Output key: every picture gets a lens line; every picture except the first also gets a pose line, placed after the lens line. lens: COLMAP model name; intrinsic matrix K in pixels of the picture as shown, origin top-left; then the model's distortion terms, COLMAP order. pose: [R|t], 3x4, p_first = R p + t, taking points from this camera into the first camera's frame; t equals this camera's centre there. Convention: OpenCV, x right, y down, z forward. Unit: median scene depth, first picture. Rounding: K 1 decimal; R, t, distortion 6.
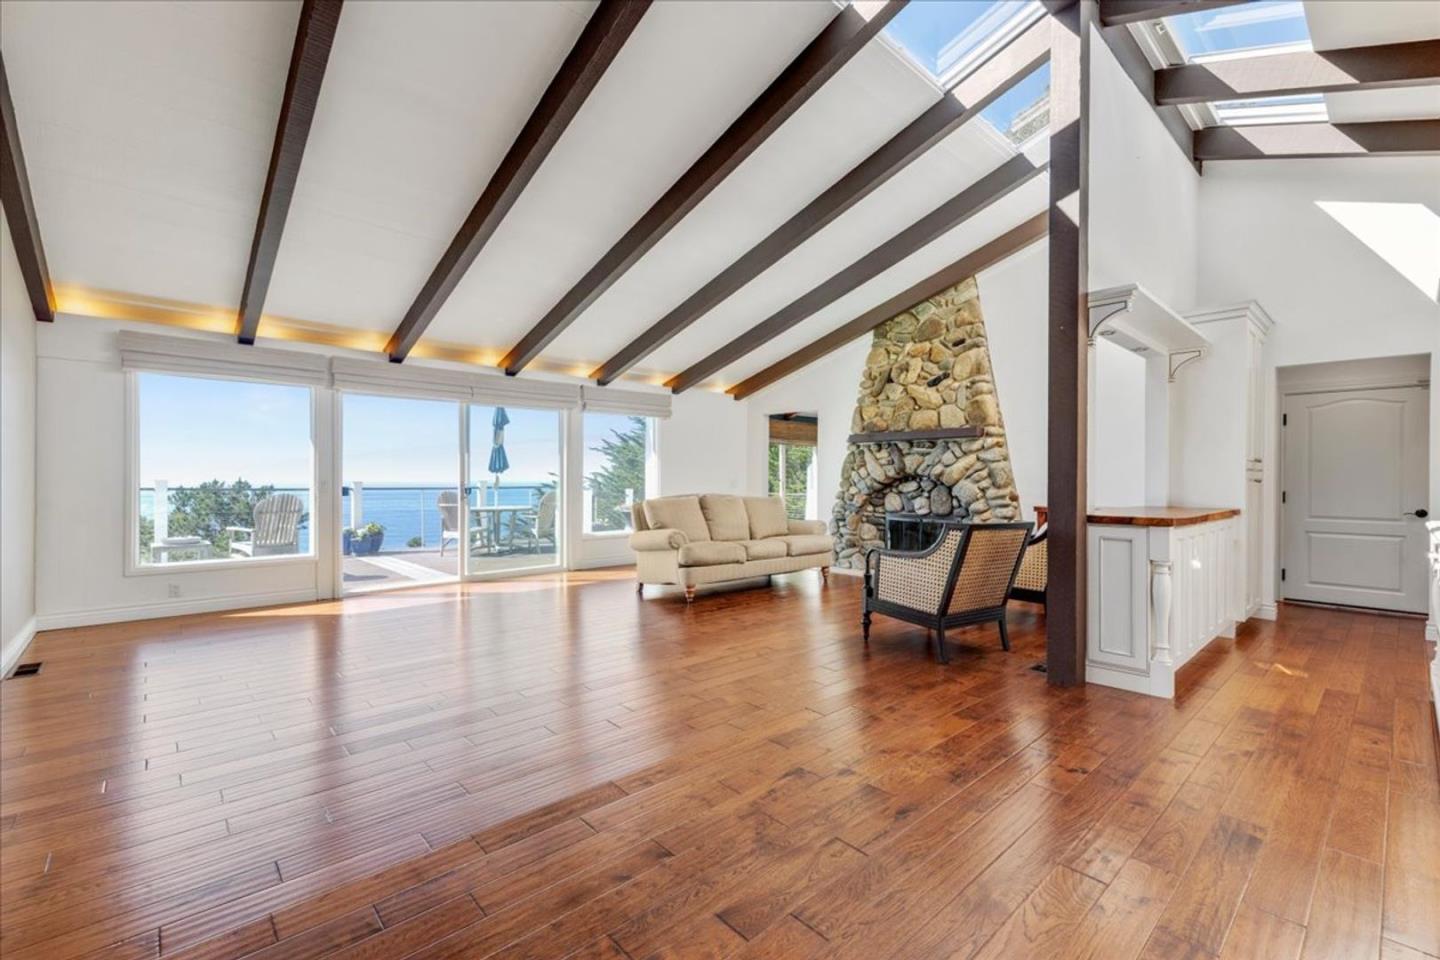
lens RADIAL K [[621.1, 0, 720.9], [0, 621.1, 476.6], [0, 0, 1]] dist [0.003500, -0.000143]
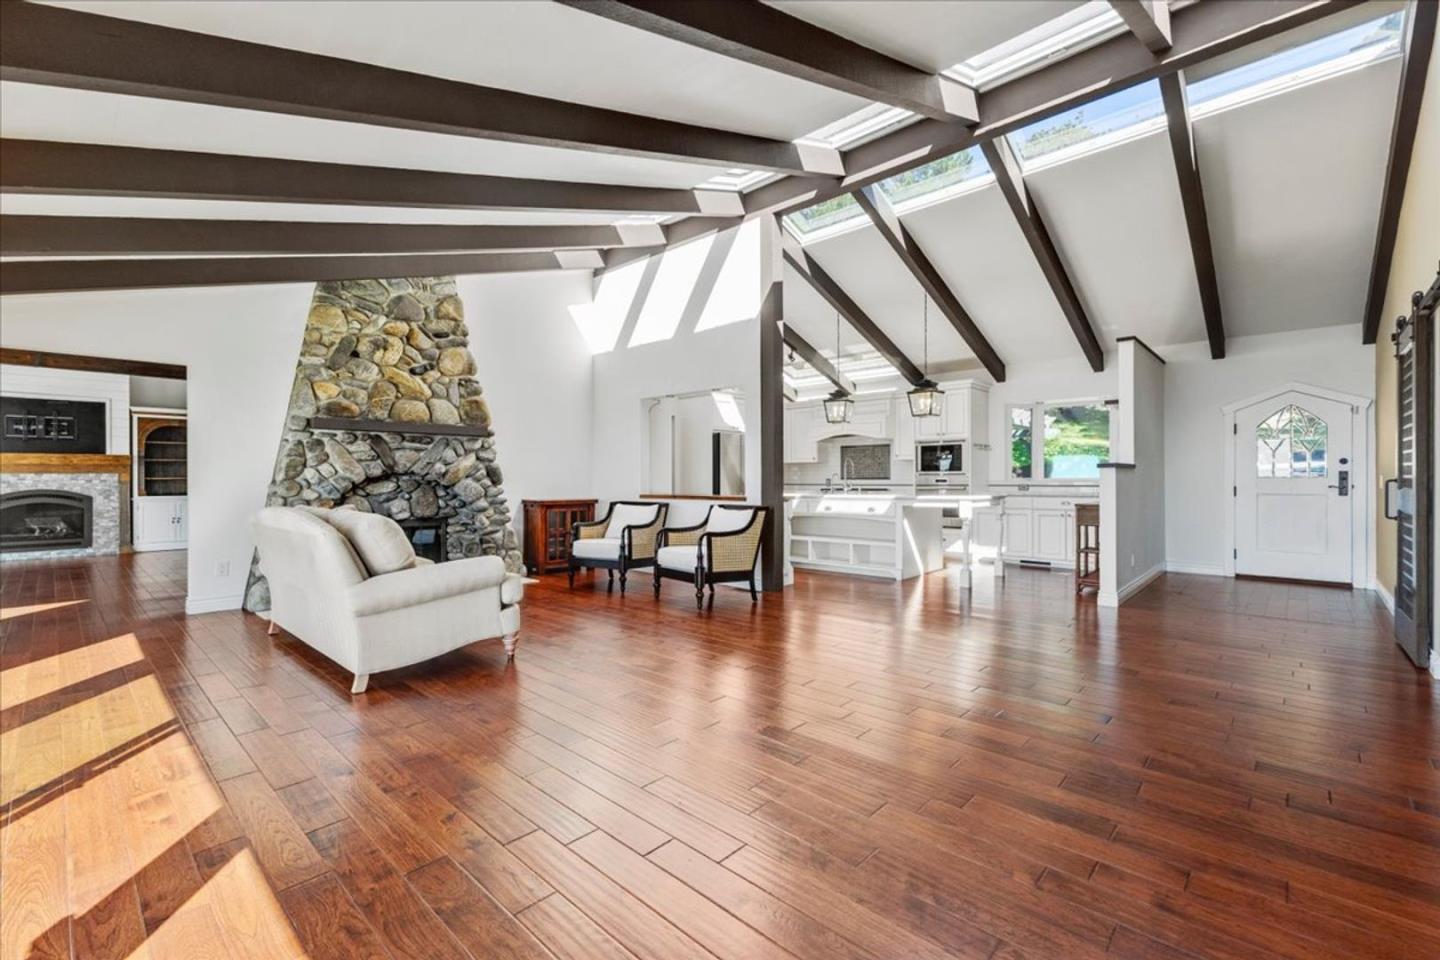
lens RADIAL K [[621.1, 0, 720.9], [0, 621.1, 476.6], [0, 0, 1]] dist [0.003500, -0.000143]
pose [[-0.093623, -0.002759, 0.995604, -0.594327], [0.000310, 0.999996, 0.002801, -0.000460], [-0.995608, 0.000571, -0.093622, 0.644625]]
